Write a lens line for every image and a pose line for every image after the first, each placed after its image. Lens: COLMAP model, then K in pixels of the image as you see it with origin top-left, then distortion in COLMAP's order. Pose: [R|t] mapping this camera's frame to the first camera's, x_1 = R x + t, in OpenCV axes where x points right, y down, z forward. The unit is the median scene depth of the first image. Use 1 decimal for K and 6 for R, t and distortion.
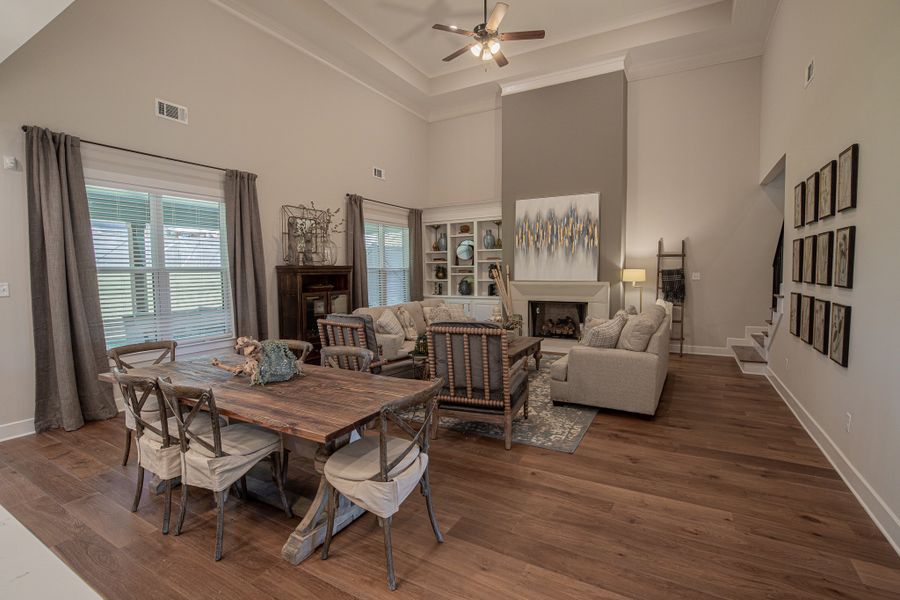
lens RADIAL K [[416.4, 0, 452.9], [0, 416.4, 297.5], [0, 0, 1]] dist [-0.035477, 0.006245]
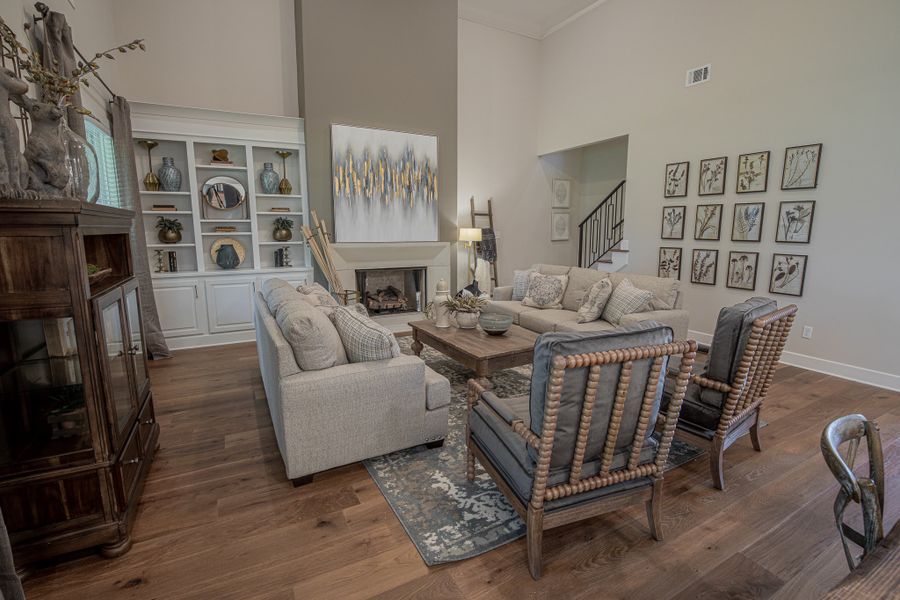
lens RADIAL K [[416.4, 0, 454.8], [0, 416.4, 299.5], [0, 0, 1]] dist [-0.035477, 0.006245]
pose [[0.528107, -0.131431, 0.838945, -0.380507], [0.047205, 0.990966, 0.125532, -0.026414], [-0.847865, -0.026692, 0.529540, 0.505730]]
